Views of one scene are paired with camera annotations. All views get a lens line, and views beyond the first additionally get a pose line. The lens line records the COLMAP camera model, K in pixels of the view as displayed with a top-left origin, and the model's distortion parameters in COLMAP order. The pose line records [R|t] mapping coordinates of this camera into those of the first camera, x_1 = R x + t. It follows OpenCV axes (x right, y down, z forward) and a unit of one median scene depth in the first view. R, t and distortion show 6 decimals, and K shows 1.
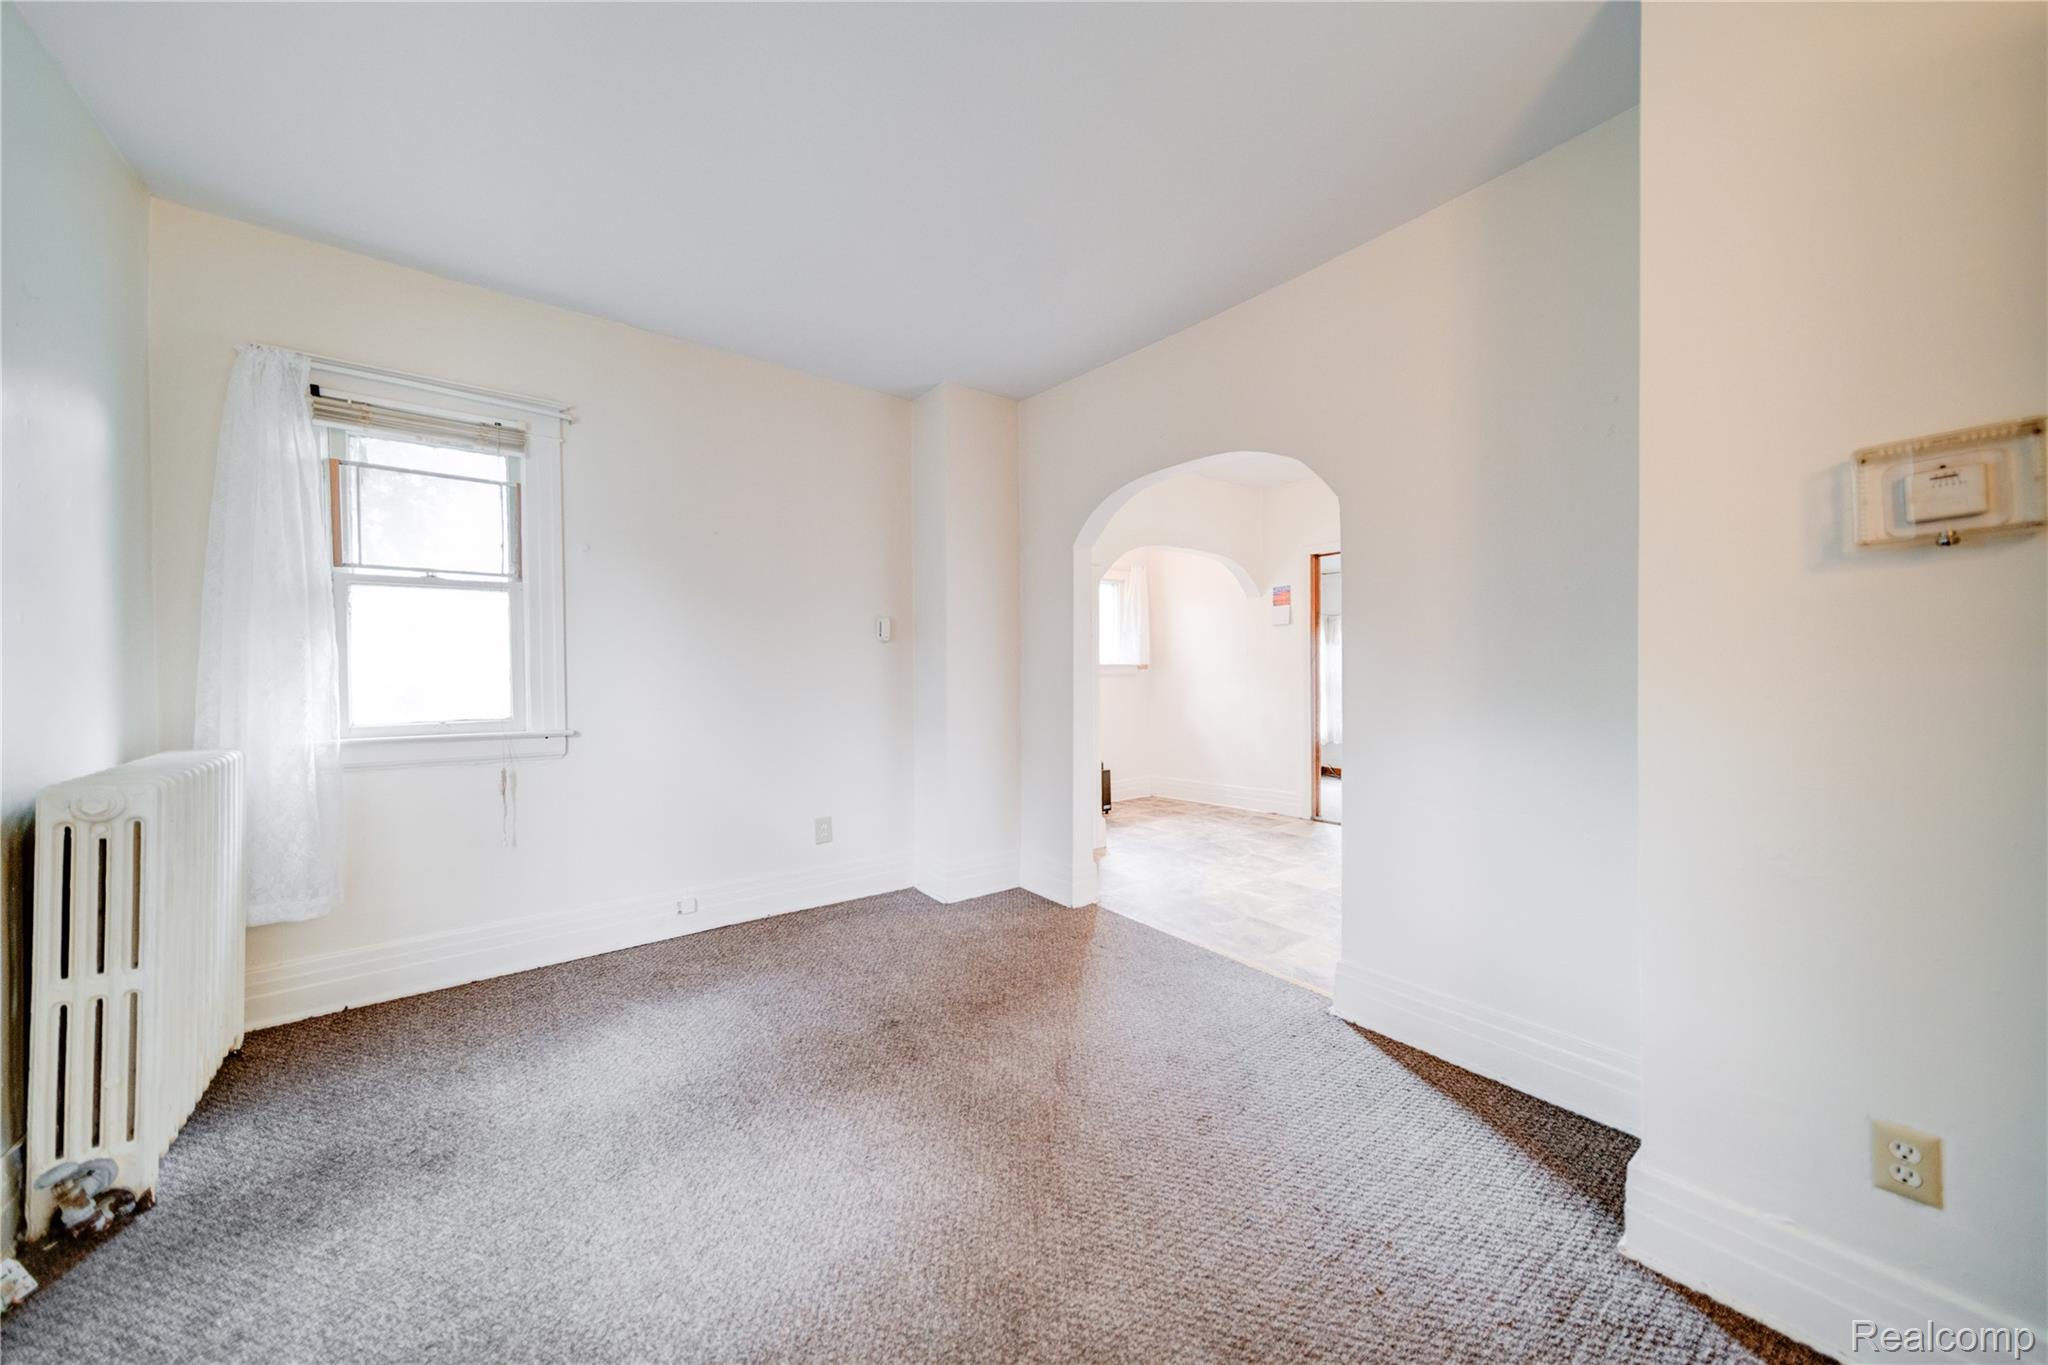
lens RADIAL K [[742.4, 0, 1026.1], [0, 742.4, 663.0], [0, 0, 1]] dist [0.002080, 0.000089]
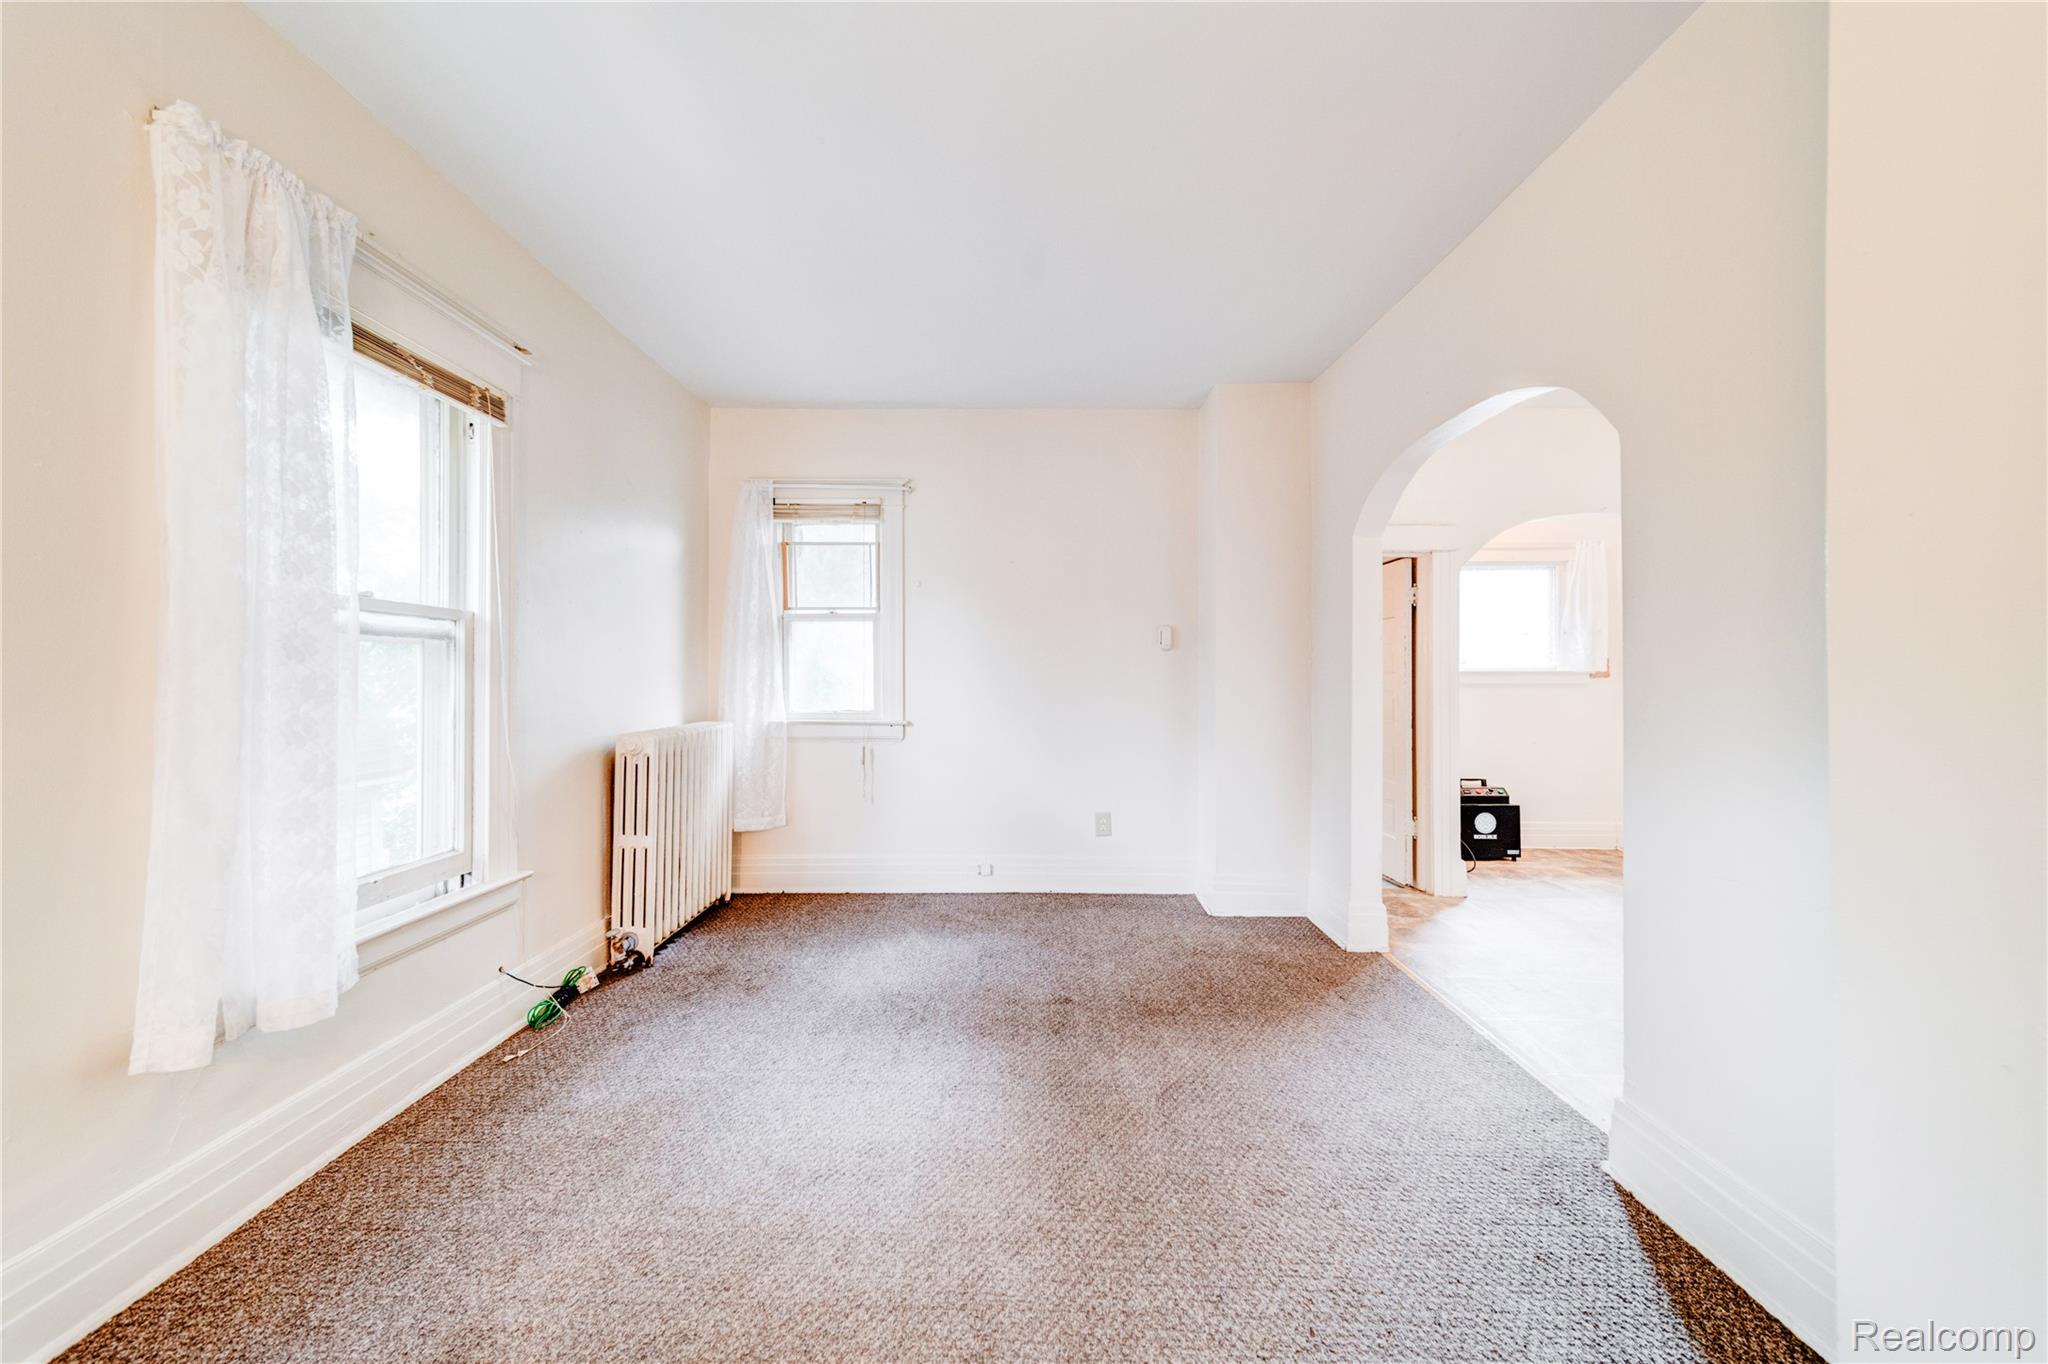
lens RADIAL K [[732.9, 0, 982.1], [0, 732.9, 663.1], [0, 0, 1]] dist [0.000338, -0.000027]
pose [[0.764436, -0.009663, -0.644627, 0.377624], [0.002665, 0.999926, -0.011829, 0.002015], [0.644694, 0.007325, 0.764406, 0.083542]]
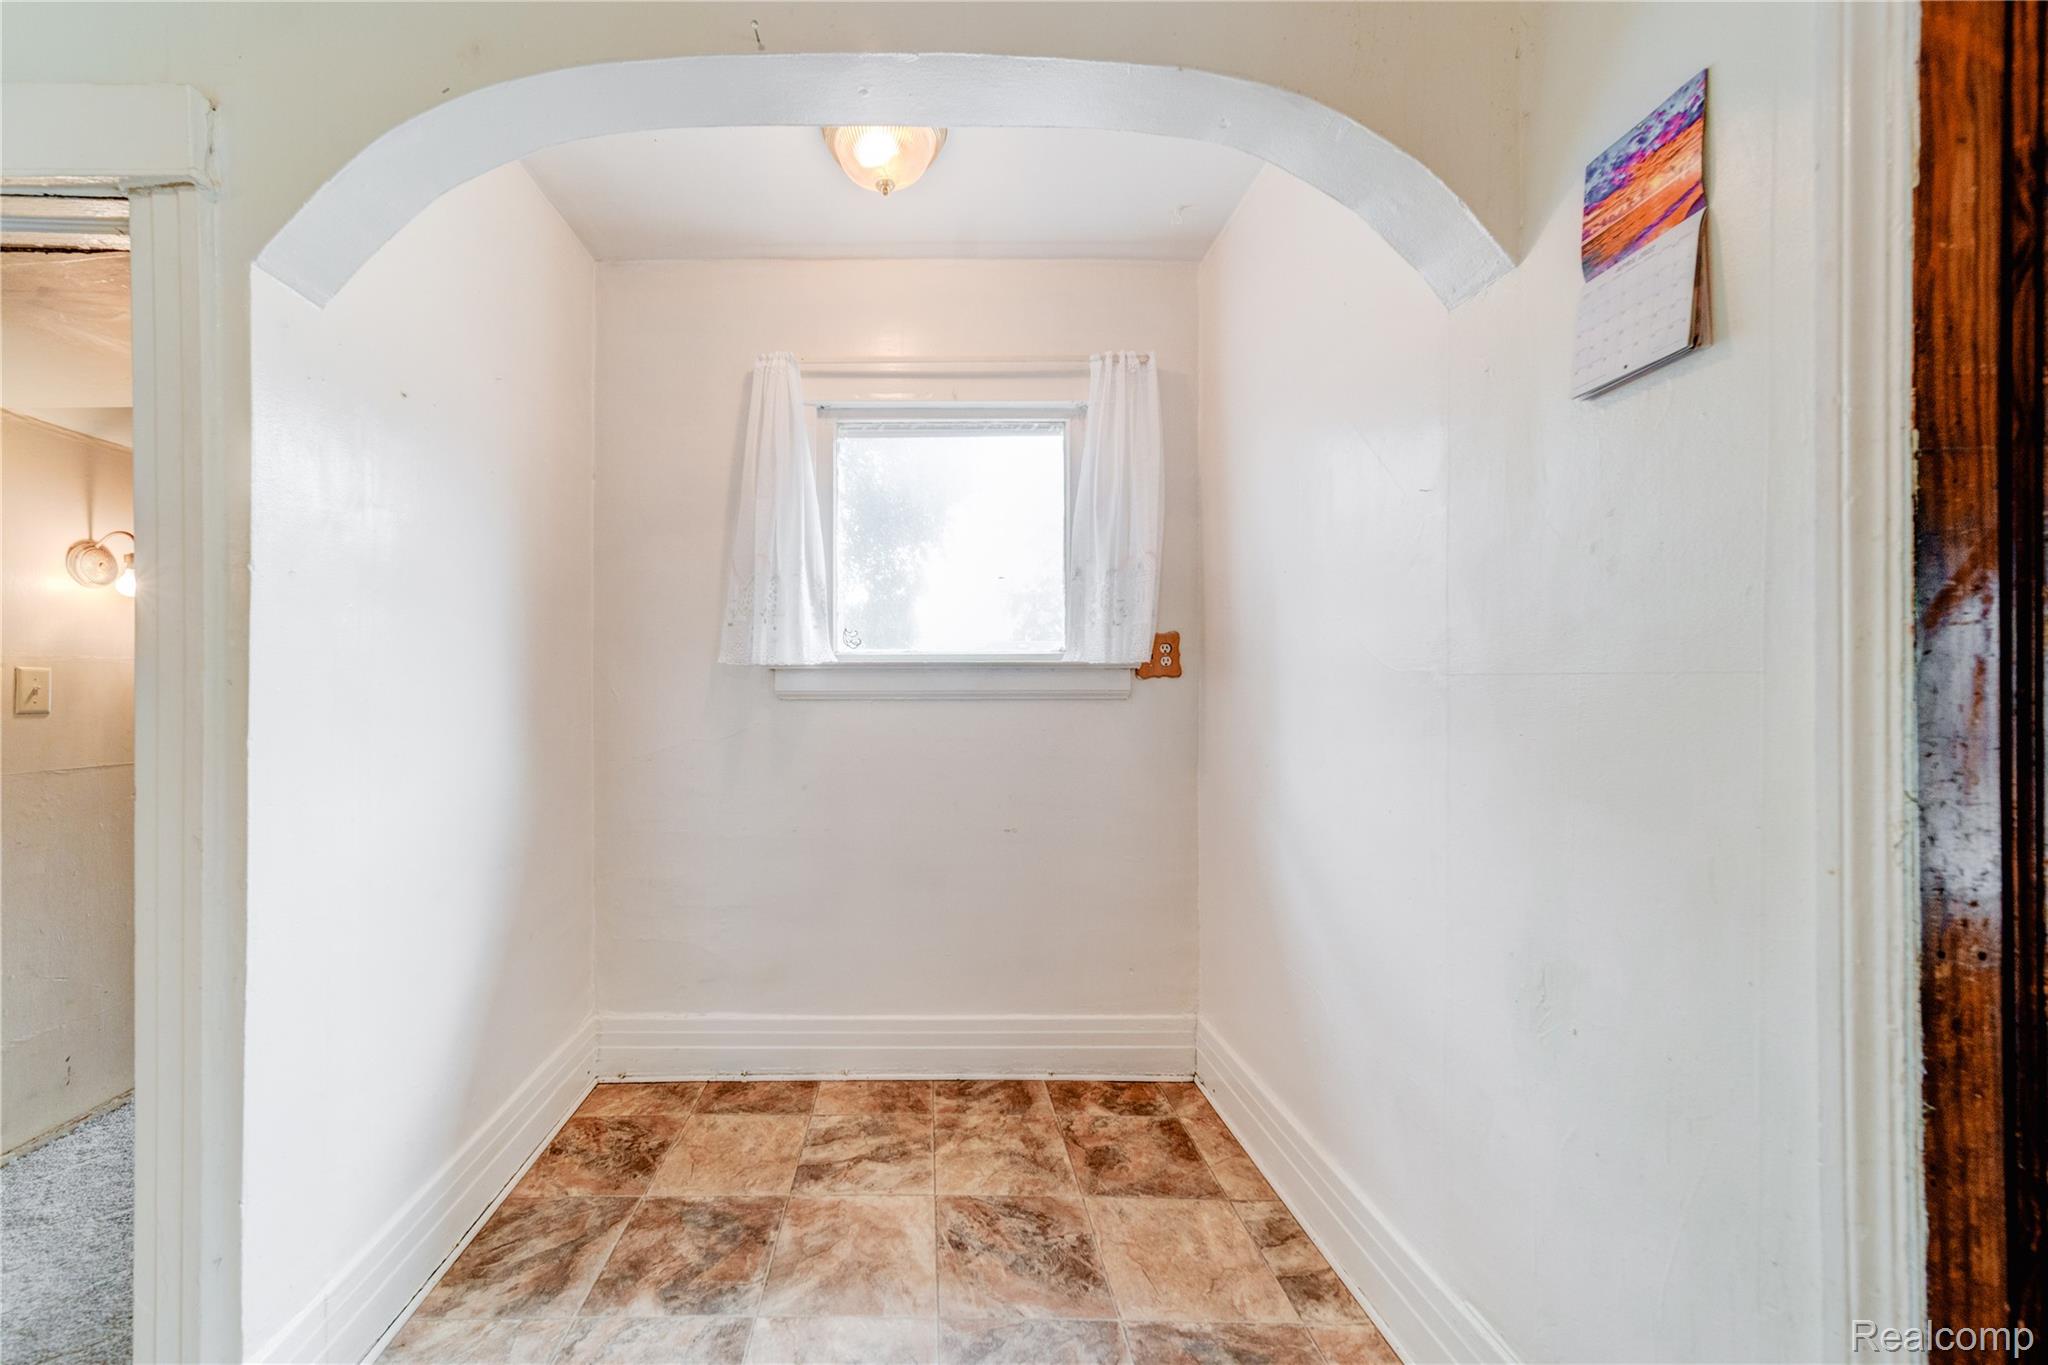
lens RADIAL K [[757.3, 0, 910.7], [0, 757.3, 685.3], [0, 0, 1]] dist [0.008670, 0.000037]
pose [[0.802016, 0.000943, -0.597302, 0.648786], [0.007395, 0.999906, 0.011509, 0.016816], [0.597257, -0.013647, 0.801934, 1.601382]]
